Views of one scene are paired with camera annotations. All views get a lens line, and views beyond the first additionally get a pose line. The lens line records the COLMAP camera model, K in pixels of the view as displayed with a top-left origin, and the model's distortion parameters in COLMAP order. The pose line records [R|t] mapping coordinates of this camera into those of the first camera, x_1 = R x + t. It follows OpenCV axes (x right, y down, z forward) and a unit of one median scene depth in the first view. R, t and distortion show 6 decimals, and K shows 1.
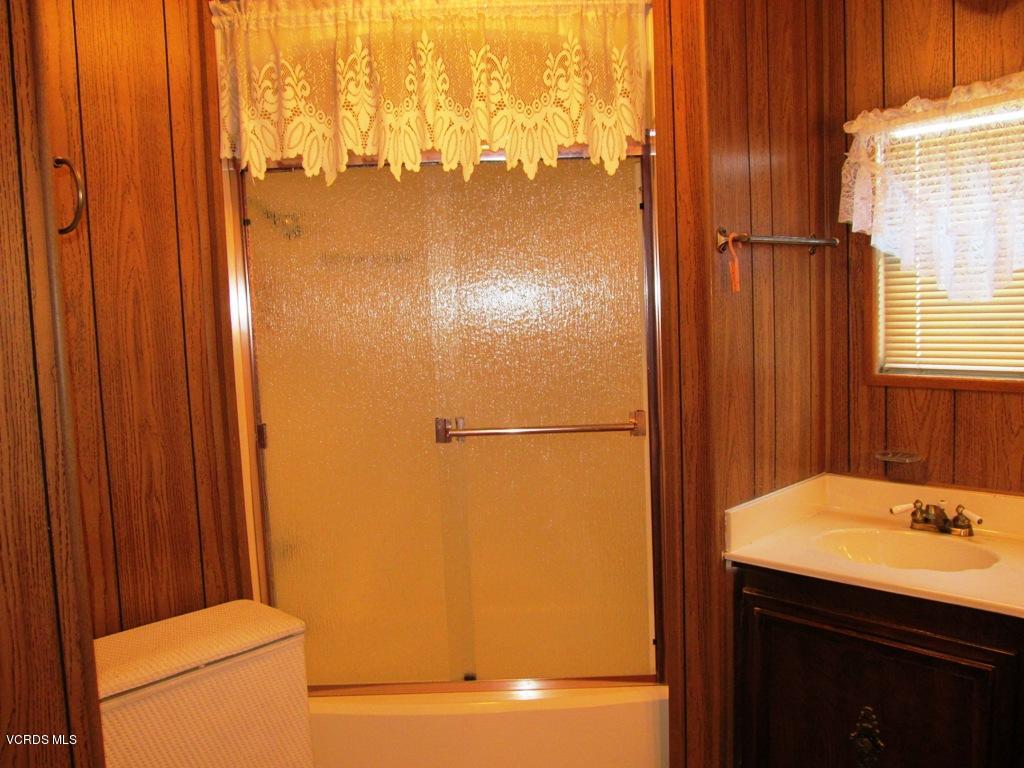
lens RADIAL K [[852.8, 0, 516.7], [0, 852.8, 383.1], [0, 0, 1]] dist [-0.055841, 0.021635]
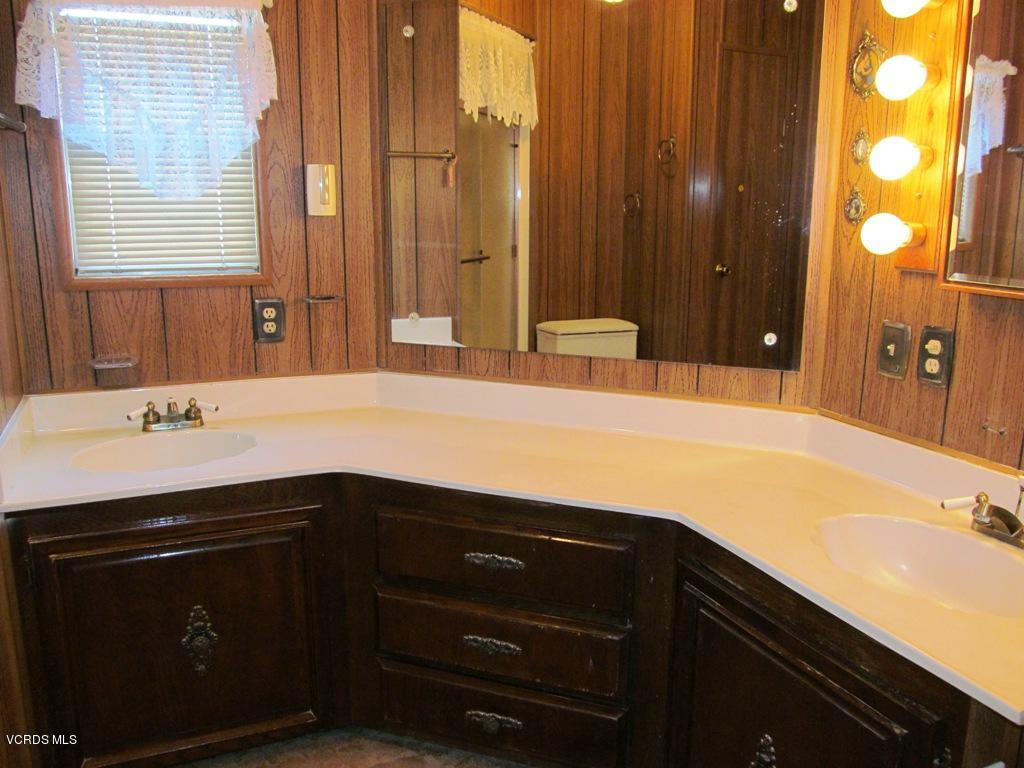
lens RADIAL K [[852.8, 0, 517.8], [0, 852.8, 381.0], [0, 0, 1]] dist [-0.055841, 0.021635]
pose [[0.366517, -0.158819, 0.916756, -0.273565], [0.063983, 0.987293, 0.145458, -0.002439], [-0.928209, 0.005344, 0.372021, 0.224826]]
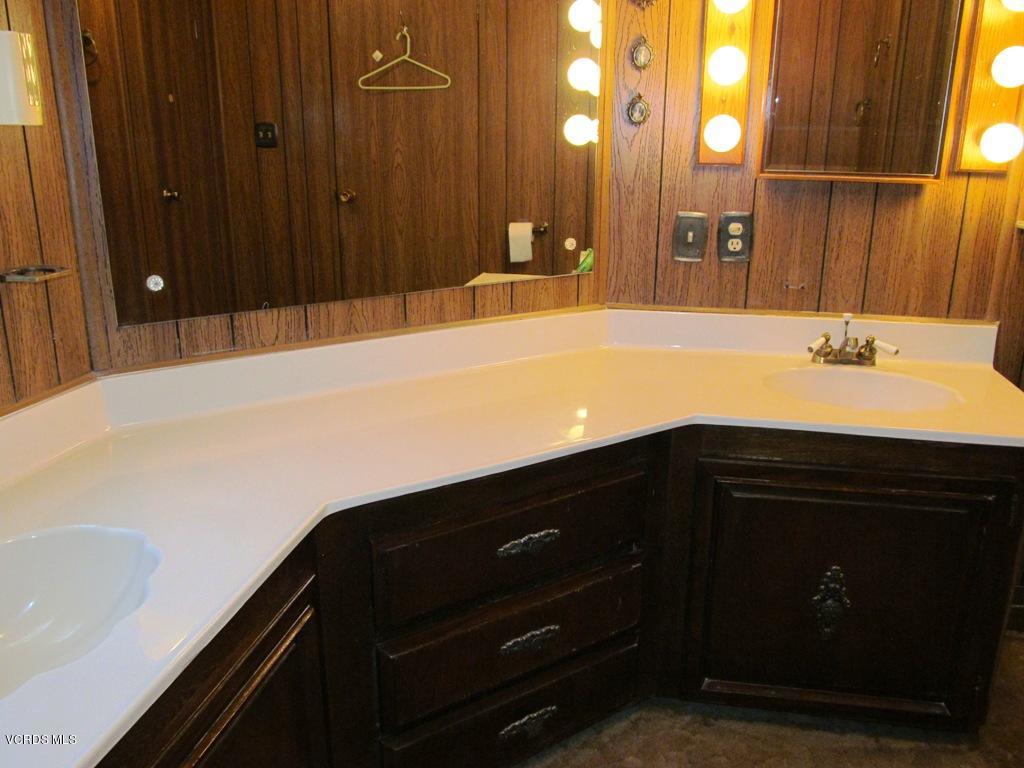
lens RADIAL K [[852.8, 0, 514.5], [0, 852.8, 378.7], [0, 0, 1]] dist [-0.055841, 0.021635]
pose [[-0.552590, -0.208886, 0.806852, -0.067767], [0.087467, 0.948204, 0.305384, -0.047683], [-0.828851, 0.239325, -0.505698, 0.891067]]
